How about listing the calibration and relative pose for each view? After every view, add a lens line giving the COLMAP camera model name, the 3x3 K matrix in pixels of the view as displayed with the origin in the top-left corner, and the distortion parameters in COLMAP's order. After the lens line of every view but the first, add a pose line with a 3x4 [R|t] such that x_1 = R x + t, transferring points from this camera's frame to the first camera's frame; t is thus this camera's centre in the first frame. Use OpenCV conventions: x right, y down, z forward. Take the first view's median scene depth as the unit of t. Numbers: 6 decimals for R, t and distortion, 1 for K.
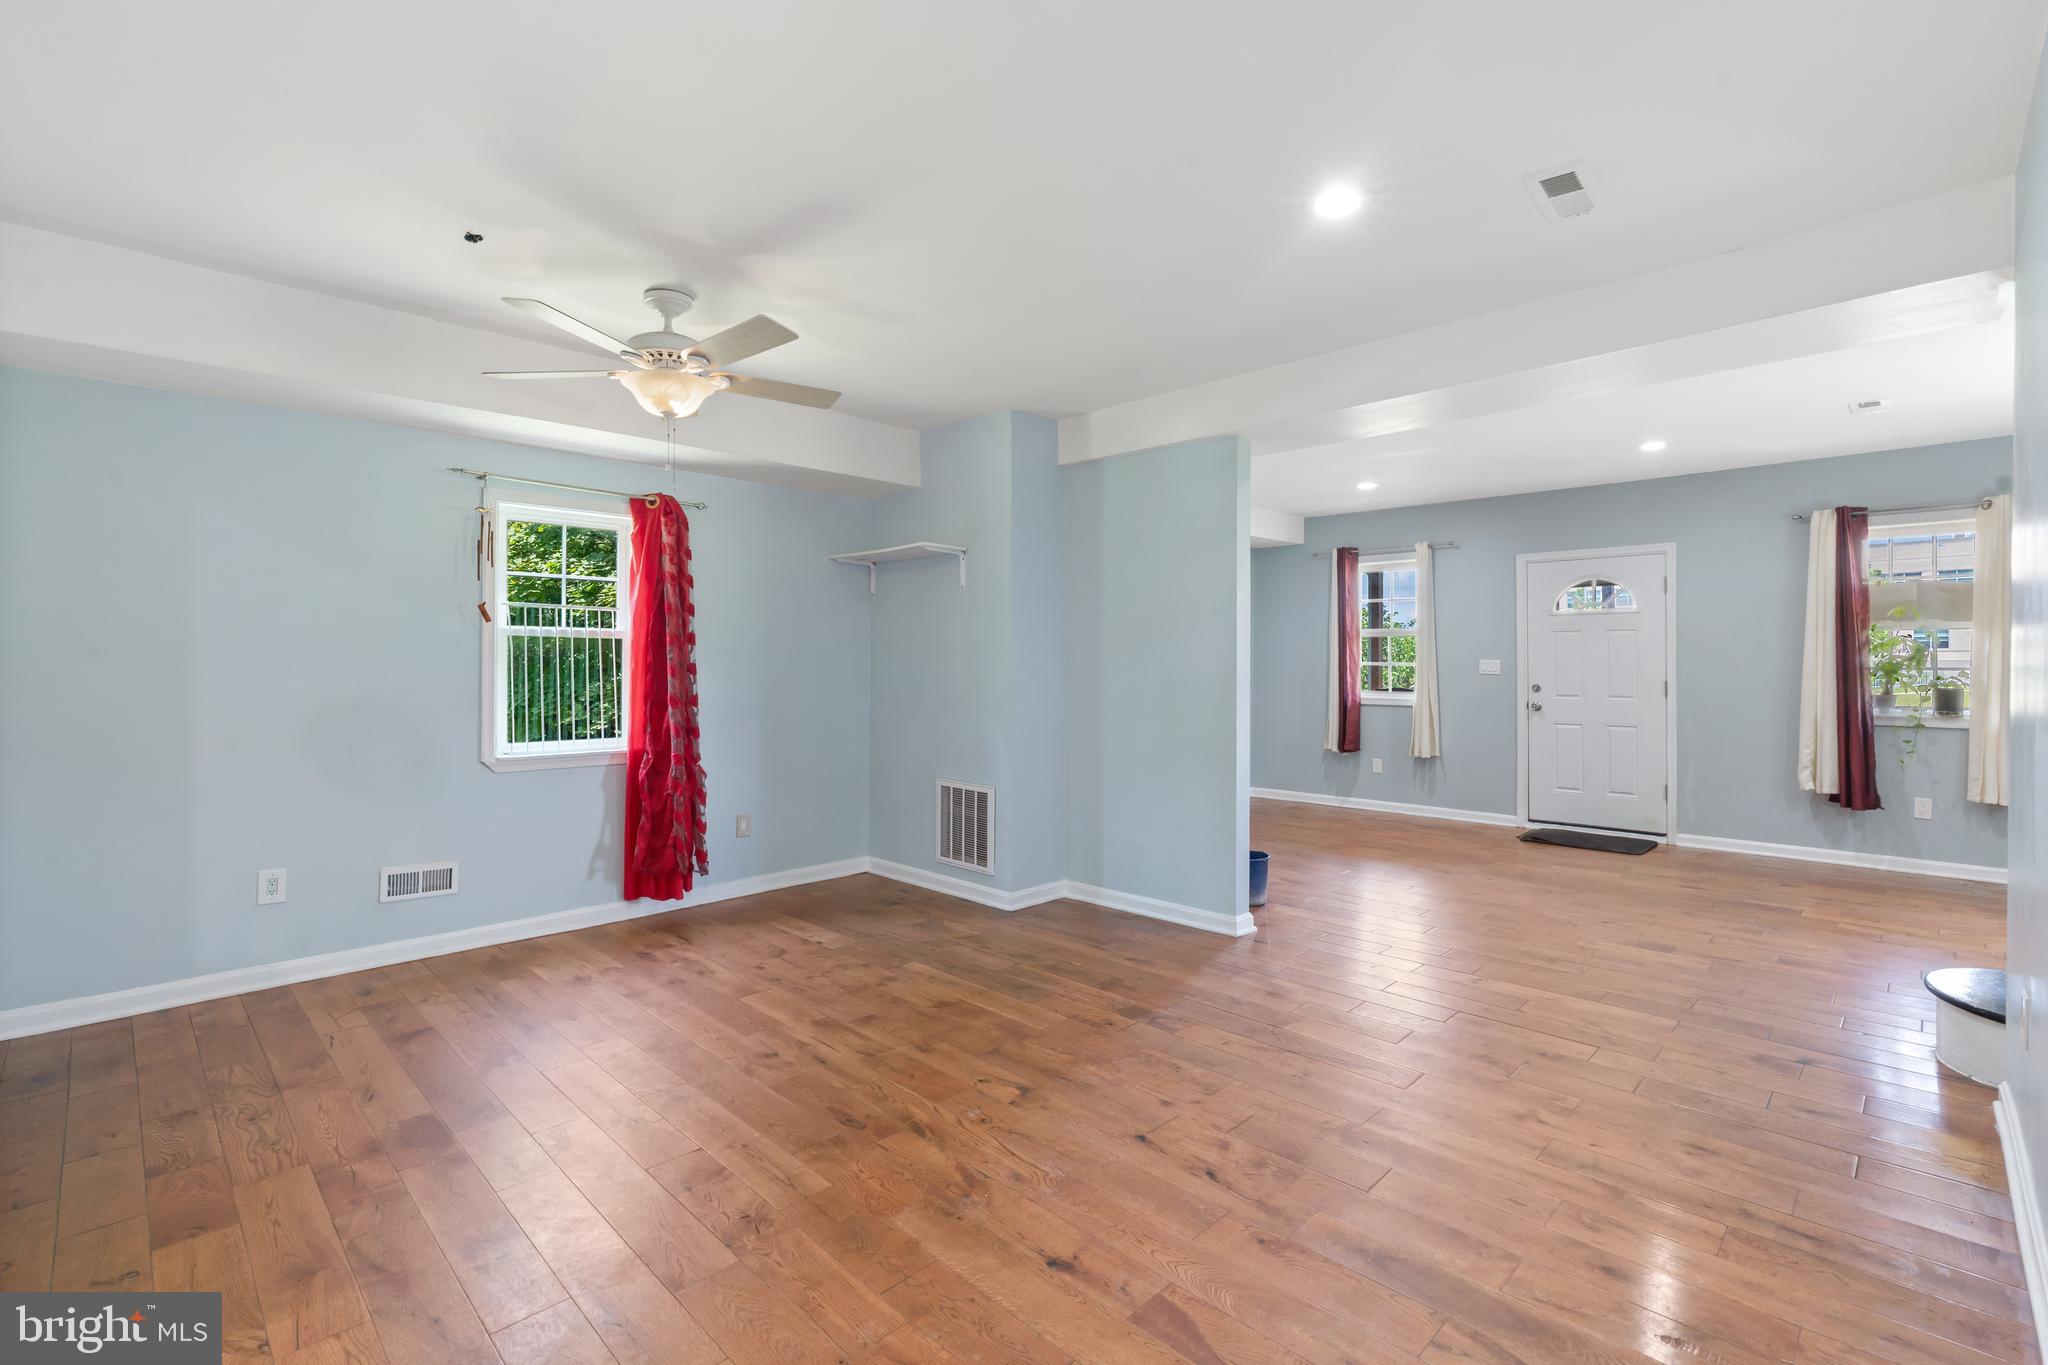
lens RADIAL K [[922.4, 0, 1032.7], [0, 922.4, 676.3], [0, 0, 1]] dist [-0.003928, 0.000507]
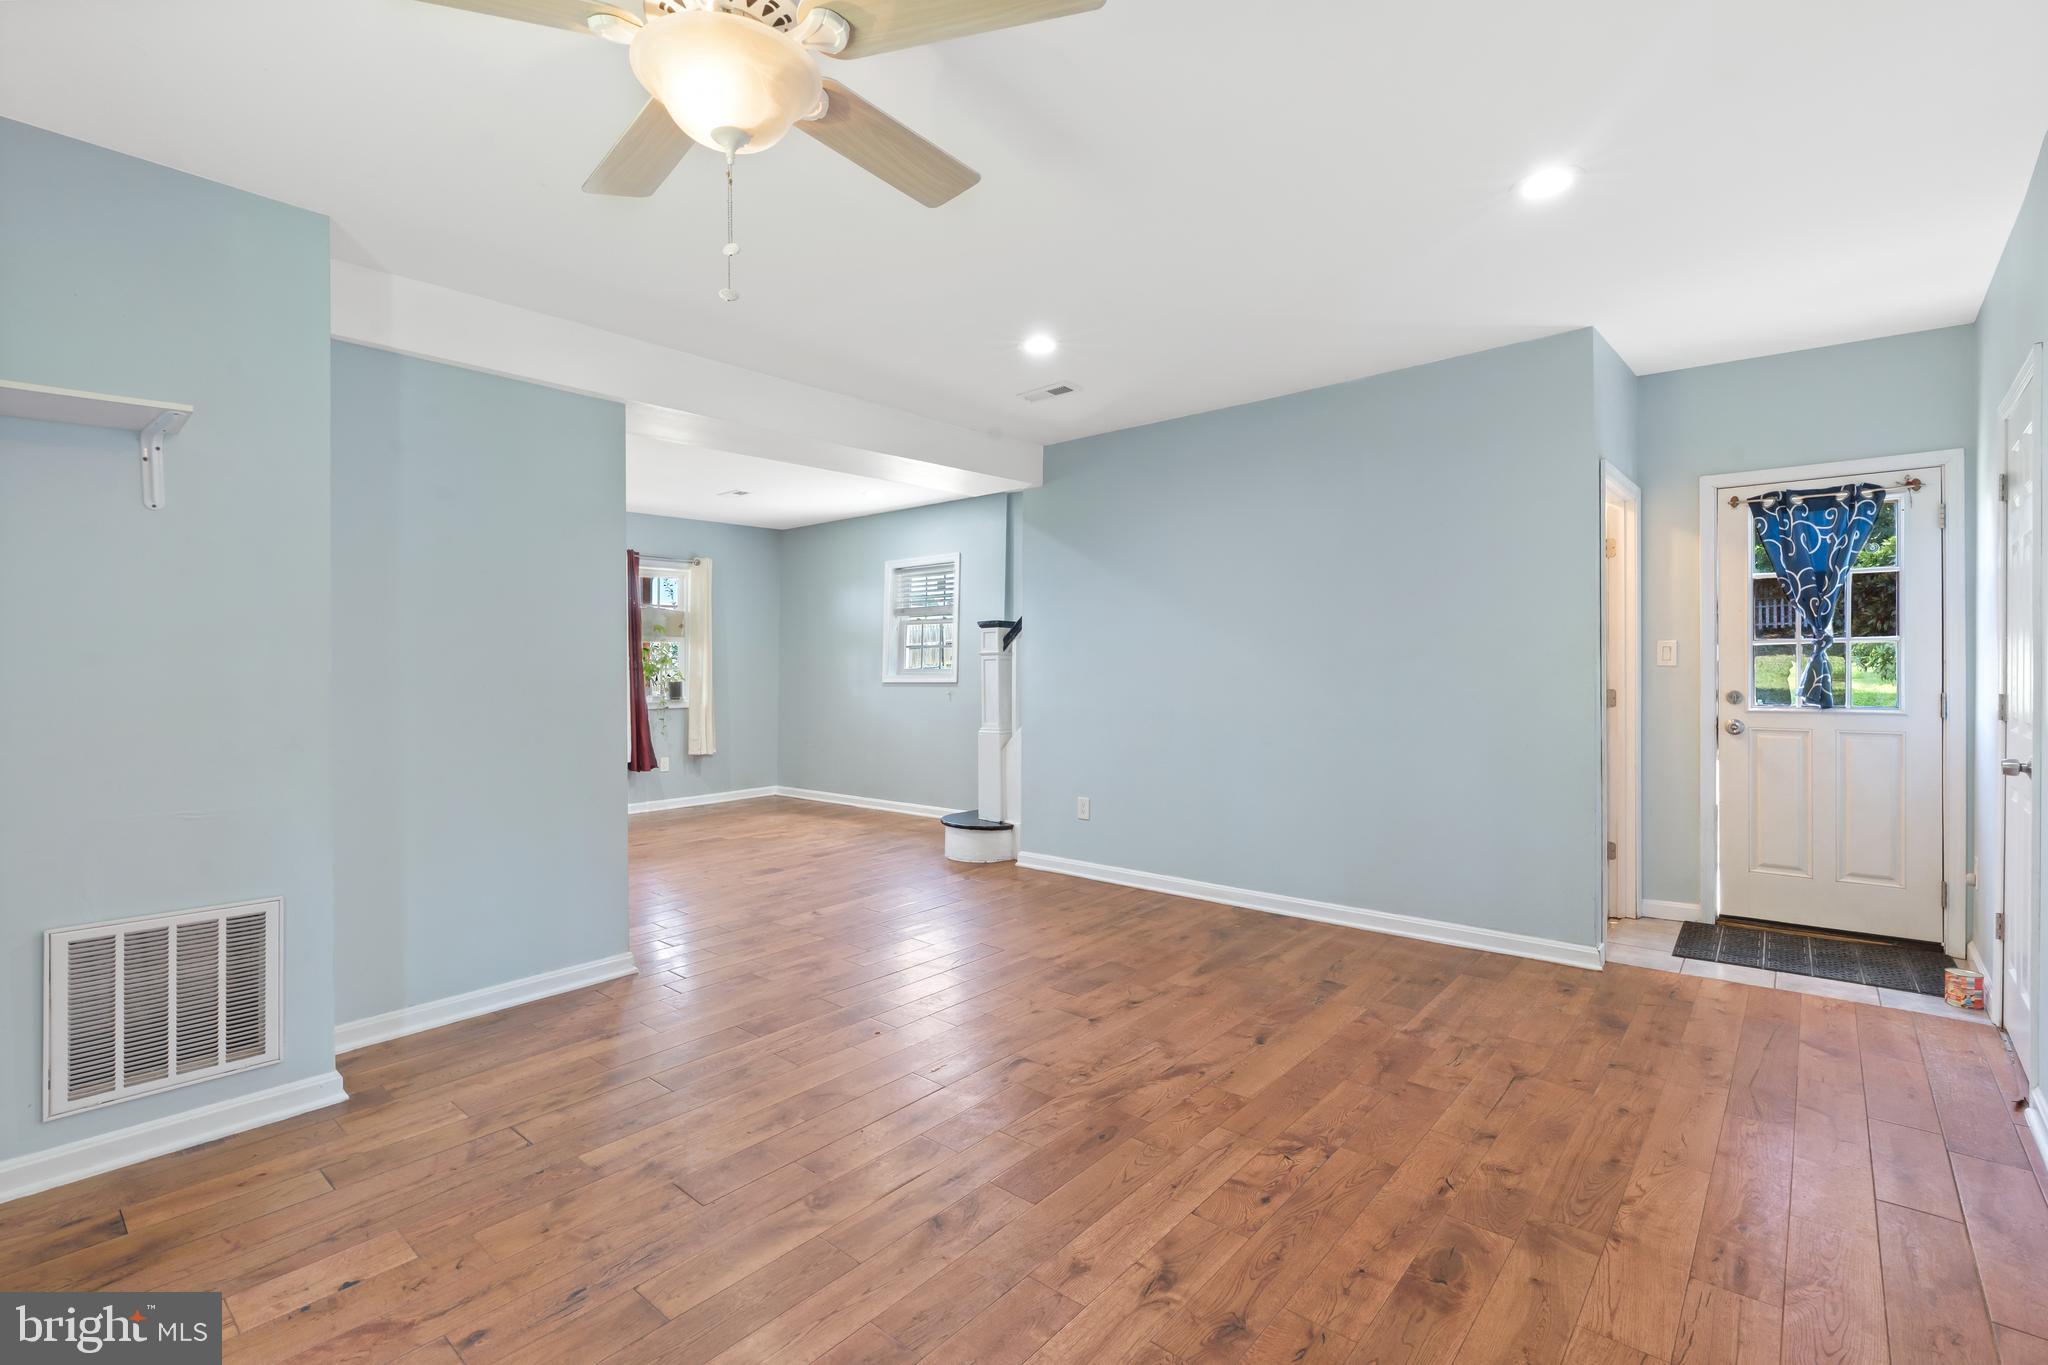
lens RADIAL K [[922.4, 0, 1031.4], [0, 922.4, 673.2], [0, 0, 1]] dist [-0.003928, 0.000507]
pose [[-0.074976, -0.009621, 0.997139, -0.707872], [0.022411, 0.999685, 0.011330, -0.005901], [-0.996933, 0.023196, -0.074736, 0.703875]]
